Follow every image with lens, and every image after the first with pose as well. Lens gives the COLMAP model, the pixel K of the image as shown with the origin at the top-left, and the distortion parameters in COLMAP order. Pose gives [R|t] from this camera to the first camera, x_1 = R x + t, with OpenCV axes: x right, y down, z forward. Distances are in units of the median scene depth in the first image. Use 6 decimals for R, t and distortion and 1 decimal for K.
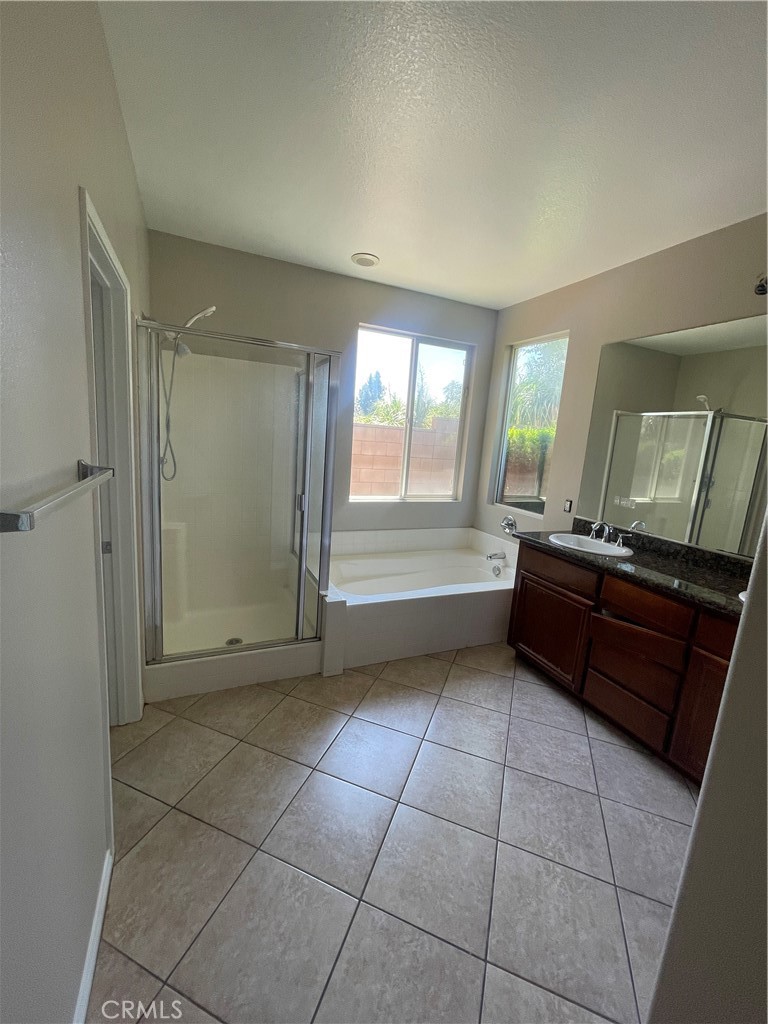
lens RADIAL K [[410.8, 0, 381.2], [0, 410.8, 508.0], [0, 0, 1]] dist [-0.002755, 0.000838]
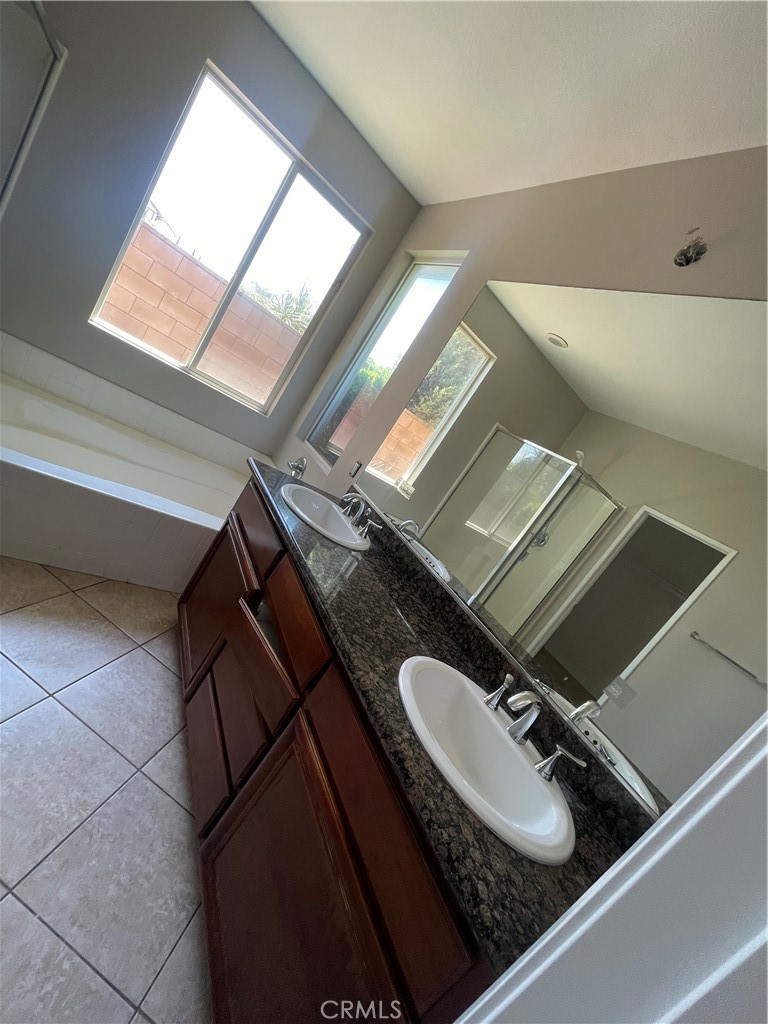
lens RADIAL K [[410.8, 0, 377.0], [0, 410.8, 505.9], [0, 0, 1]] dist [-0.002755, 0.000838]
pose [[0.867162, 0.442596, 0.228339, 0.360679], [-0.462479, 0.885751, 0.039476, 0.007082], [-0.184779, -0.139834, 0.972781, 0.275970]]
